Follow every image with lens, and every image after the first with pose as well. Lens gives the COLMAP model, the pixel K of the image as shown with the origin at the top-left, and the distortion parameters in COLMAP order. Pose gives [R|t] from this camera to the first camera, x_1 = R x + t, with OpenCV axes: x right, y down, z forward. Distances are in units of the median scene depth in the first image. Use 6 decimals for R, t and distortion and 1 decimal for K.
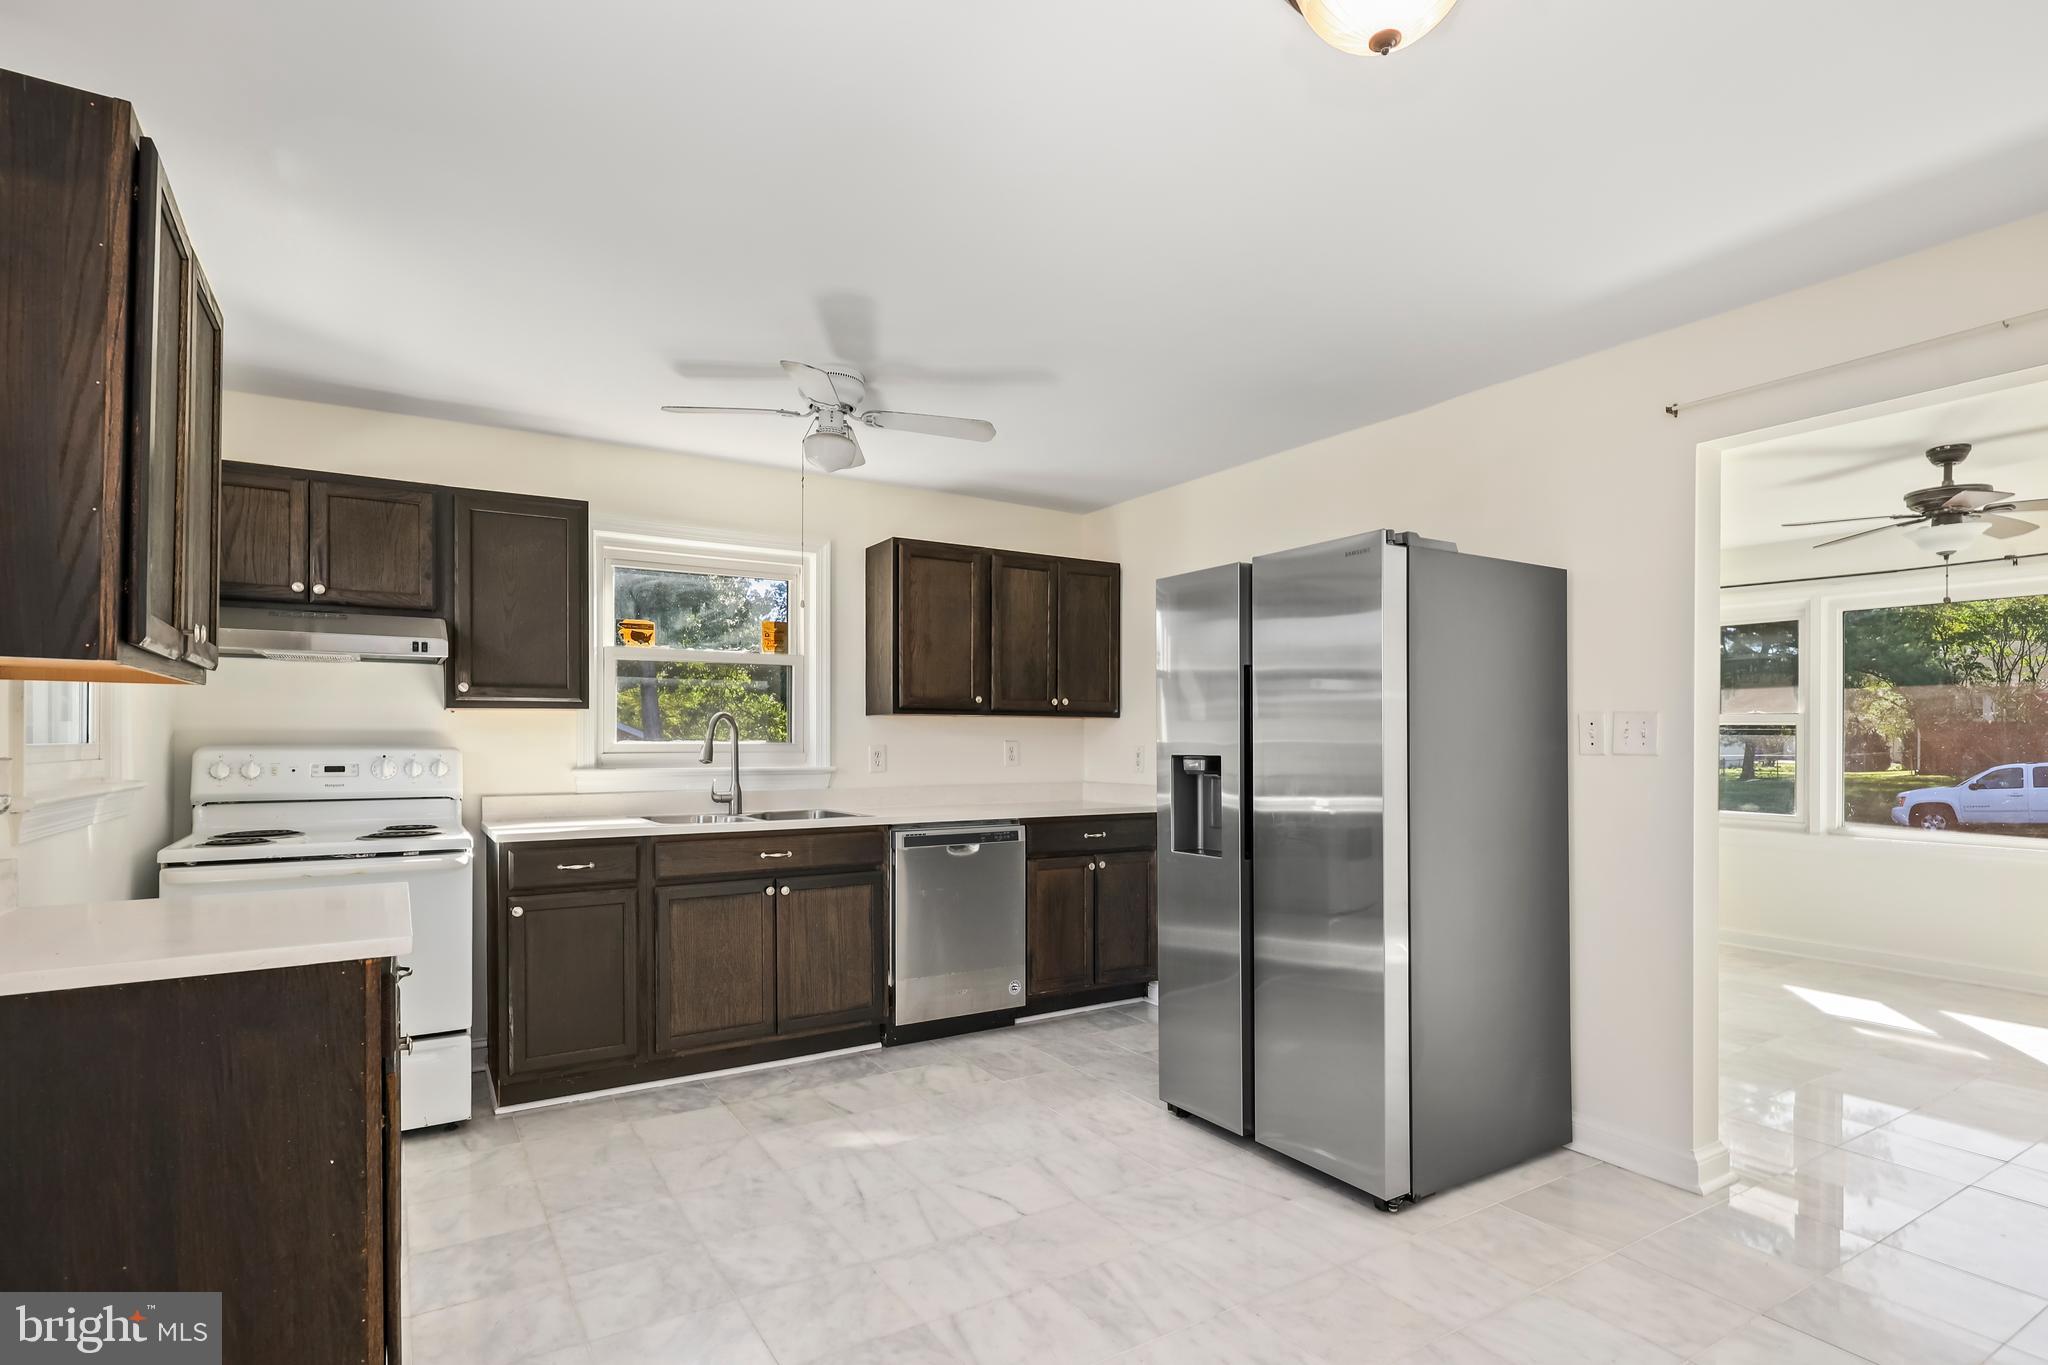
lens RADIAL K [[1012.5, 0, 1019.6], [0, 1012.5, 740.5], [0, 0, 1]] dist [0.034930, -0.000791]
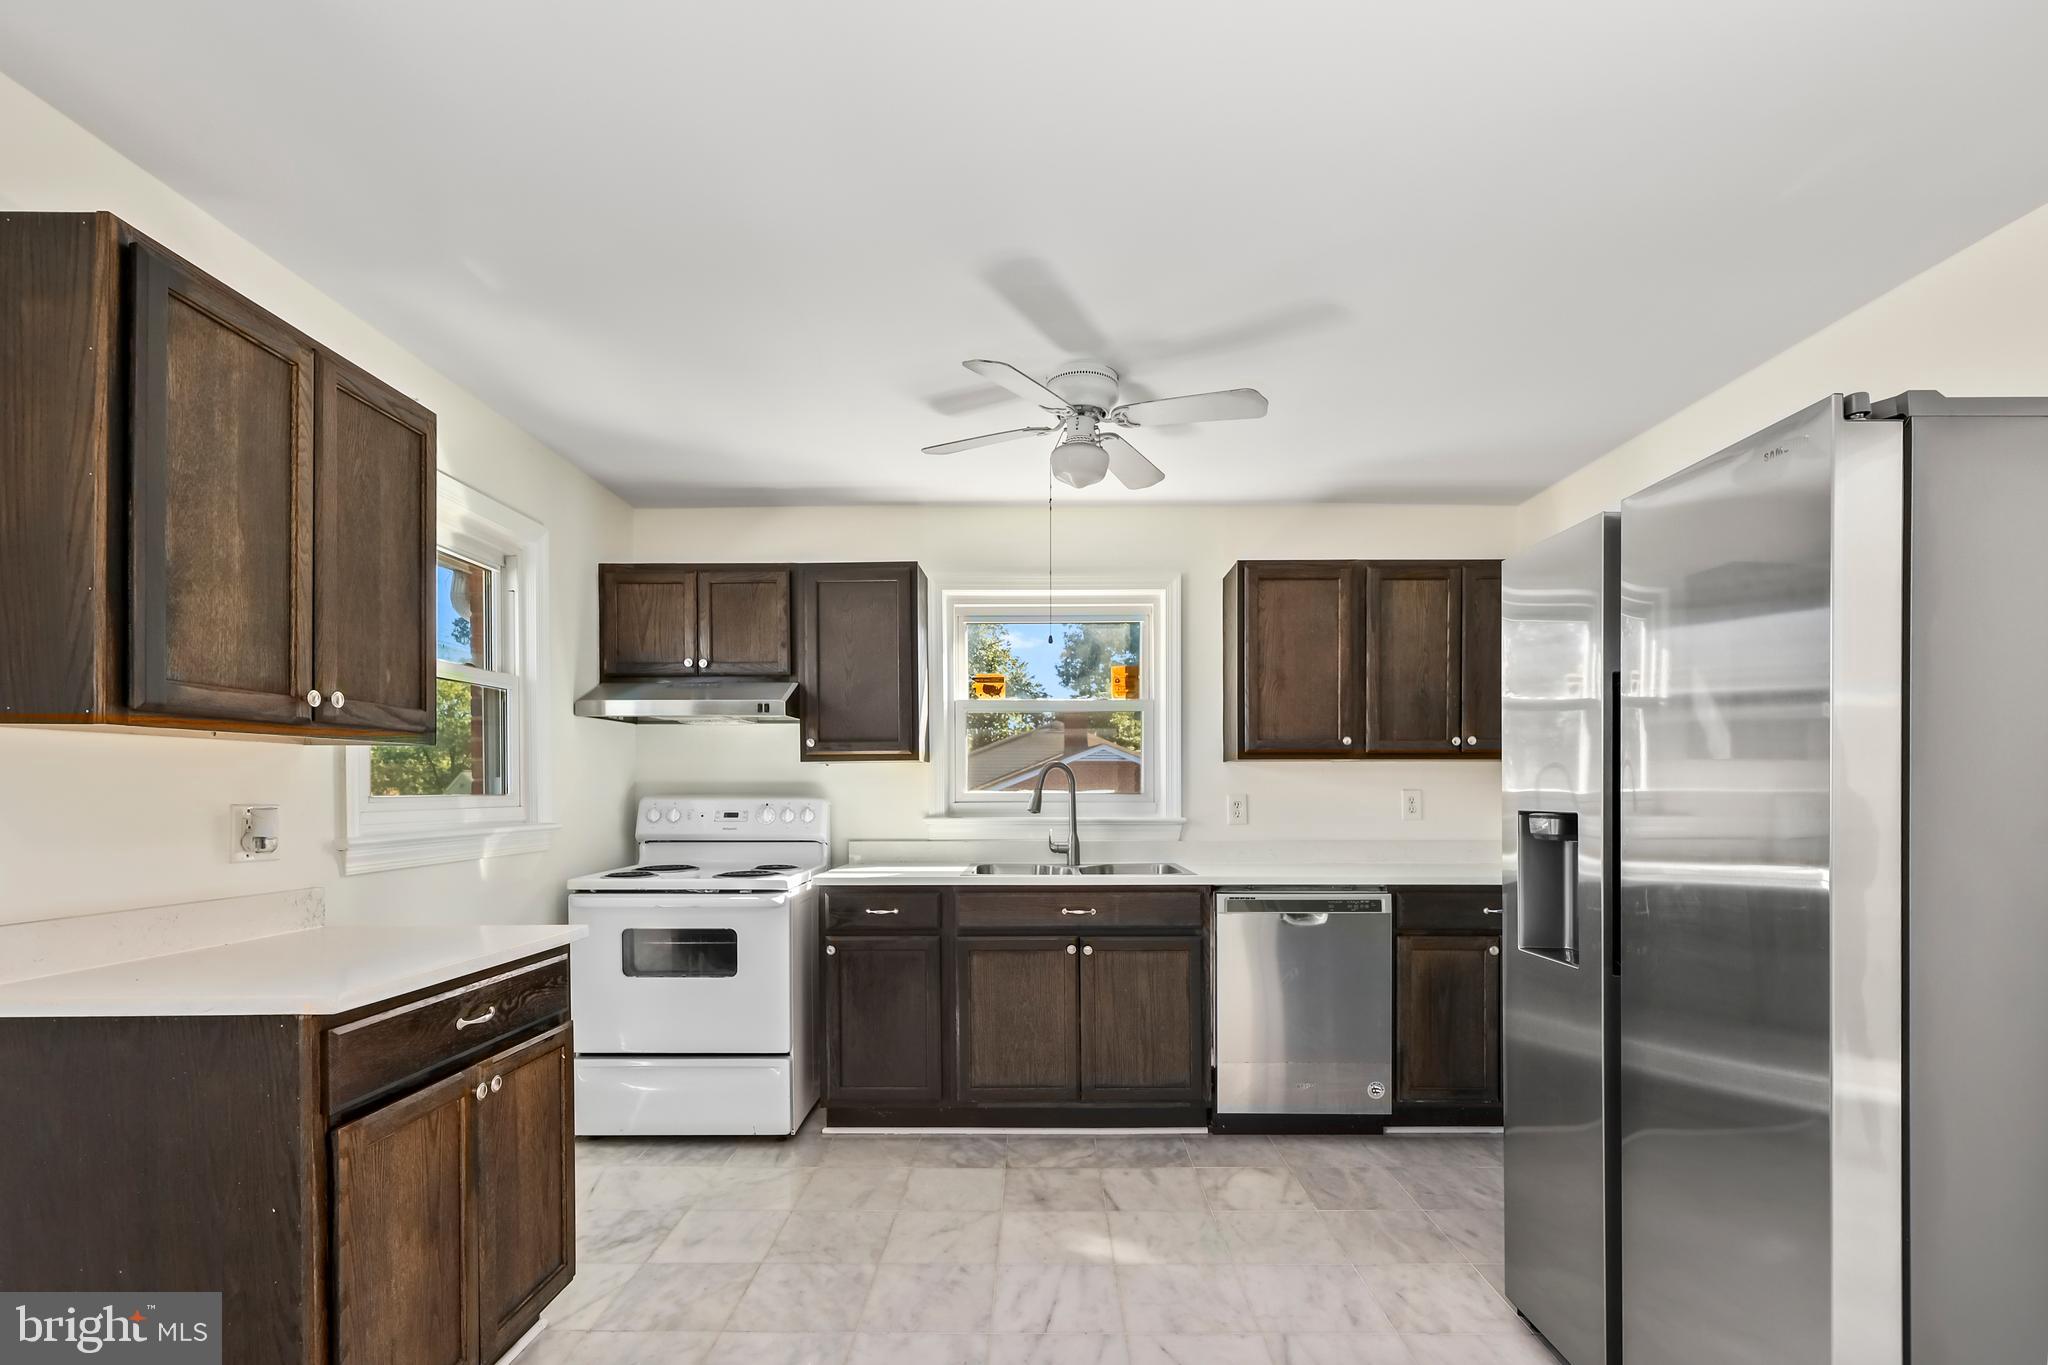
lens RADIAL K [[933.4, 0, 1030.4], [0, 933.4, 799.2], [0, 0, 1]] dist [0.016705, -0.000051]
pose [[0.851067, 0.003558, -0.525046, 0.175804], [0.002841, 0.999931, 0.011381, -0.001644], [0.525050, -0.011177, 0.850998, 0.239149]]
